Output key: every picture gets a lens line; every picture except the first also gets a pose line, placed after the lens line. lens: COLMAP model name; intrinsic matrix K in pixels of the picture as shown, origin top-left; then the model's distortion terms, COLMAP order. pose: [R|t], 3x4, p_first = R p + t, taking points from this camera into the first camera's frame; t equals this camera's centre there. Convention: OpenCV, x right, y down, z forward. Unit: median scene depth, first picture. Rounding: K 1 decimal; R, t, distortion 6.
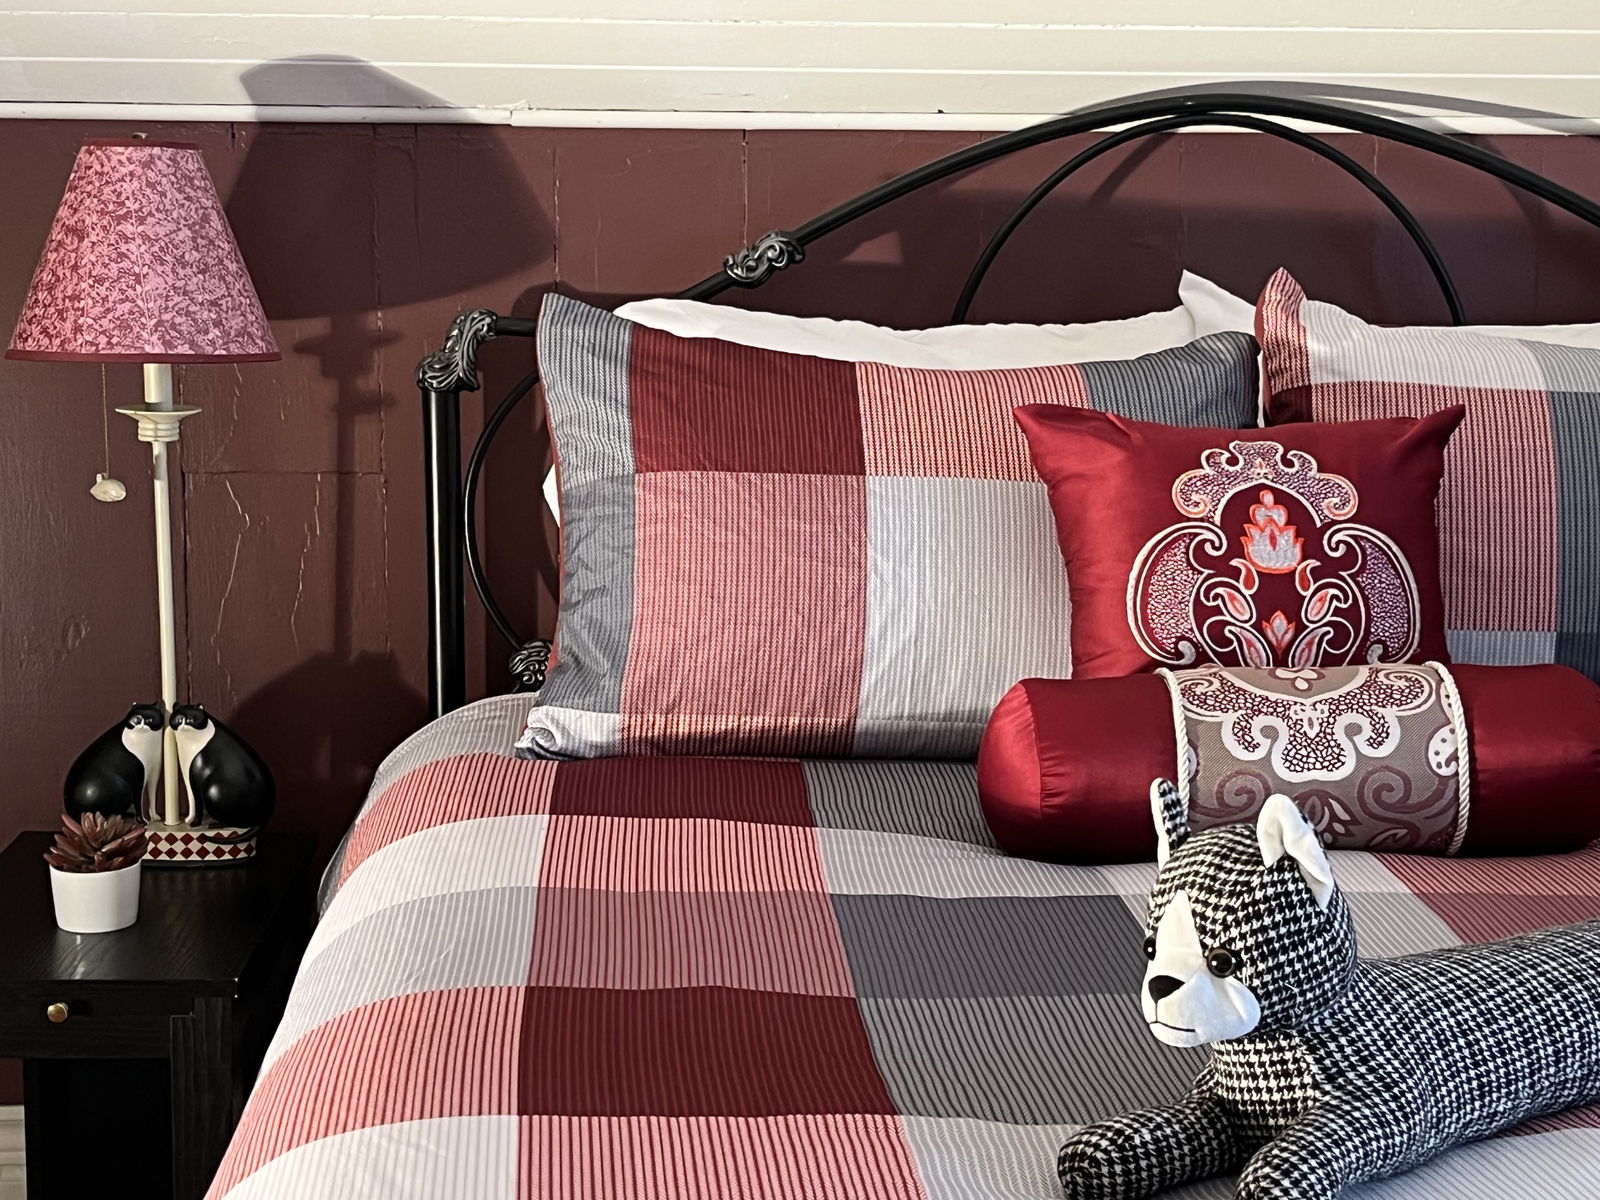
lens RADIAL K [[2636.1, 0, 800.0], [0, 2636.1, 600.0], [0, 0, 1]] dist [0.107418, -0.151969]
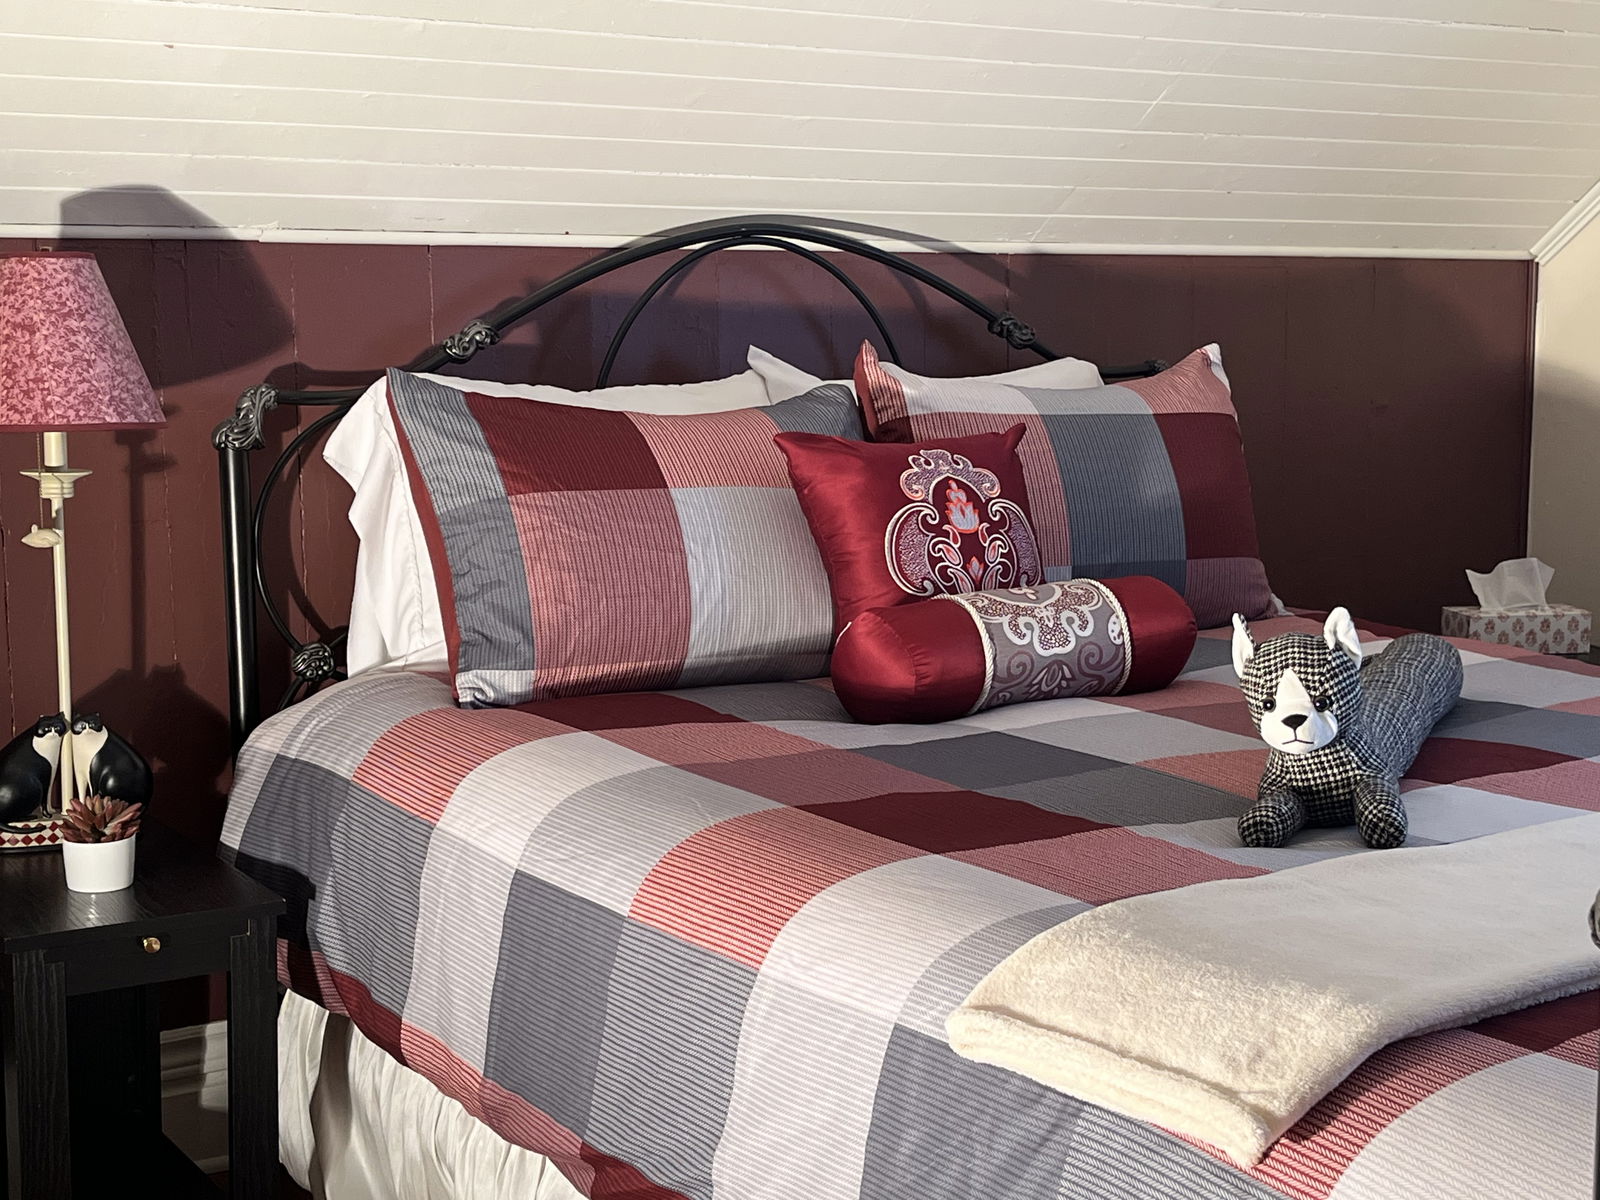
lens RADIAL K [[2350.0, 0, 800.0], [0, 2350.0, 600.0], [0, 0, 1]] dist [0.146967, -0.518316]
pose [[0.860118, -0.073485, 0.504774, -0.562652], [0.088772, 0.996032, -0.006261, 0.026977], [-0.502311, 0.050195, 0.863229, -0.124972]]
